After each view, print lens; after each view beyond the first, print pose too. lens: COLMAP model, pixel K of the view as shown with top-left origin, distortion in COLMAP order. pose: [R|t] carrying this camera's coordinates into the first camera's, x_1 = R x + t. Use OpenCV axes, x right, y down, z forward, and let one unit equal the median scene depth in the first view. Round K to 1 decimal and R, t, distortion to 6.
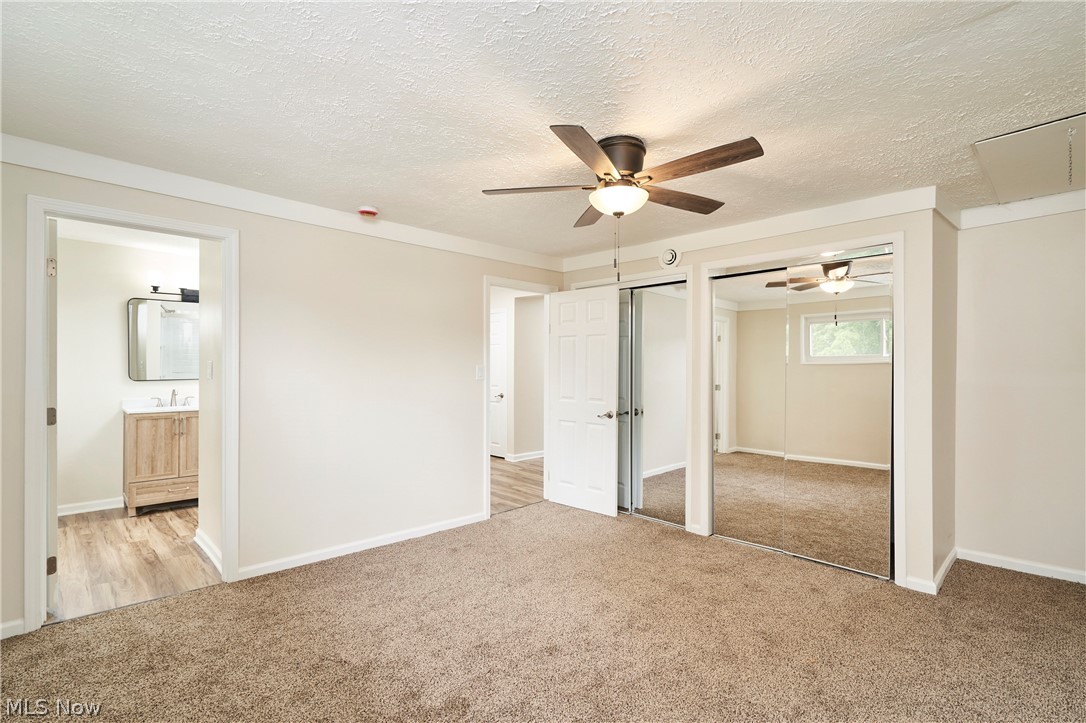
lens RADIAL K [[504.1, 0, 544.1], [0, 504.1, 366.4], [0, 0, 1]] dist [0.000710, 0.000045]
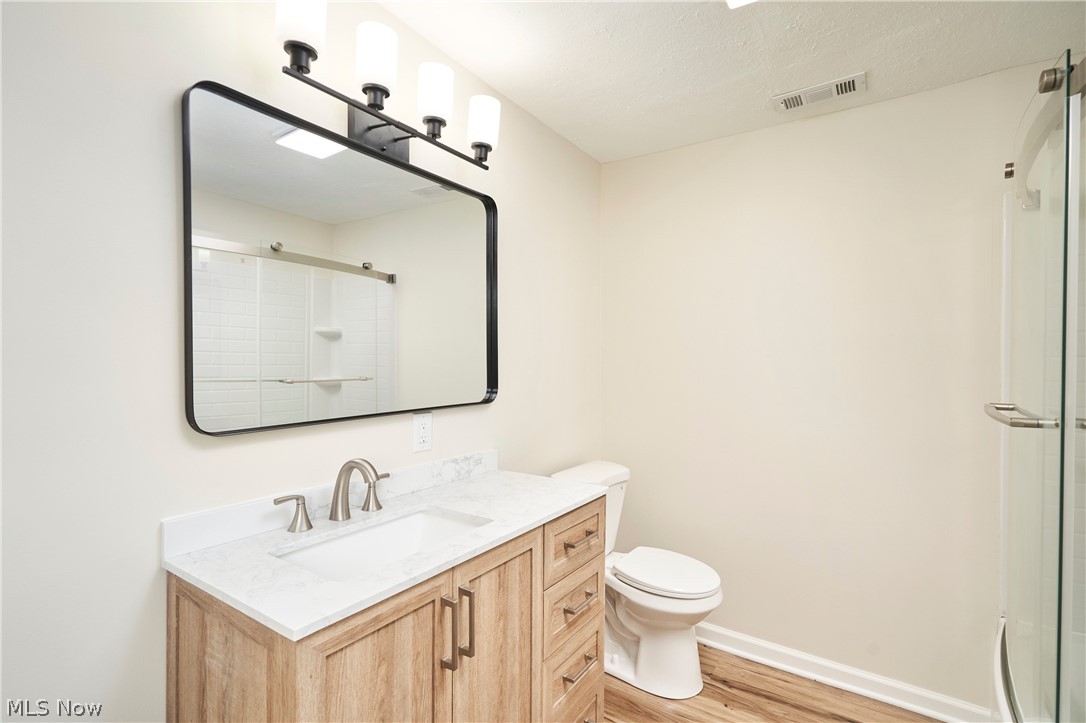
lens RADIAL K [[504.1, 0, 544.1], [0, 504.1, 366.4], [0, 0, 1]] dist [0.000710, 0.000045]
pose [[0.978348, 0.000096, 0.206969, -0.711237], [-0.003022, 0.999900, 0.013819, -0.007391], [-0.206947, -0.014145, 0.978250, 0.739578]]
